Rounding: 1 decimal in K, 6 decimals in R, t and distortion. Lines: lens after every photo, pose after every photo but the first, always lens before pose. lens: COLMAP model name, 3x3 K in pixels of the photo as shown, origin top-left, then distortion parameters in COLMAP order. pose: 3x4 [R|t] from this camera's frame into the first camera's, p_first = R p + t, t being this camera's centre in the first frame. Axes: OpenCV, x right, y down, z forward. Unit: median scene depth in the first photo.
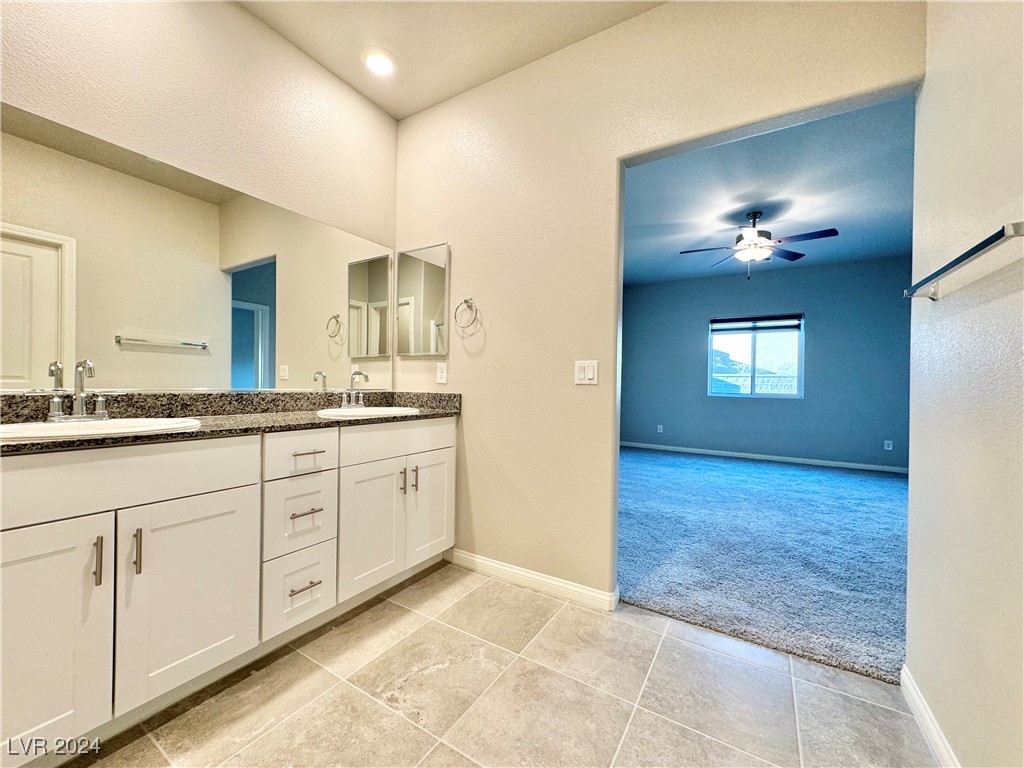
lens RADIAL K [[409.8, 0, 512.0], [0, 409.8, 384.0], [0, 0, 1]] dist [0.000071, 0.000052]
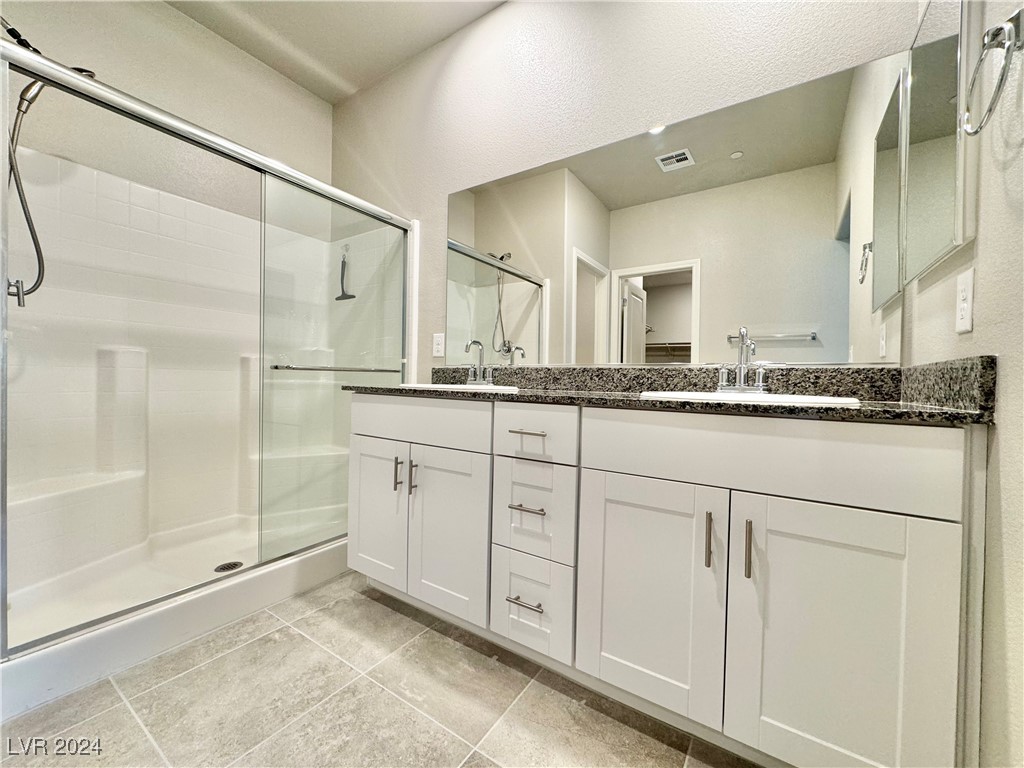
lens RADIAL K [[402.0, 0, 512.0], [0, 402.0, 384.0], [0, 0, 1]] dist [-0.014159, 0.000015]
pose [[-0.027063, -0.011286, -0.999570, 0.245861], [-0.024847, 0.999635, -0.010614, 0.078972], [0.999325, 0.024549, -0.027334, 0.914730]]
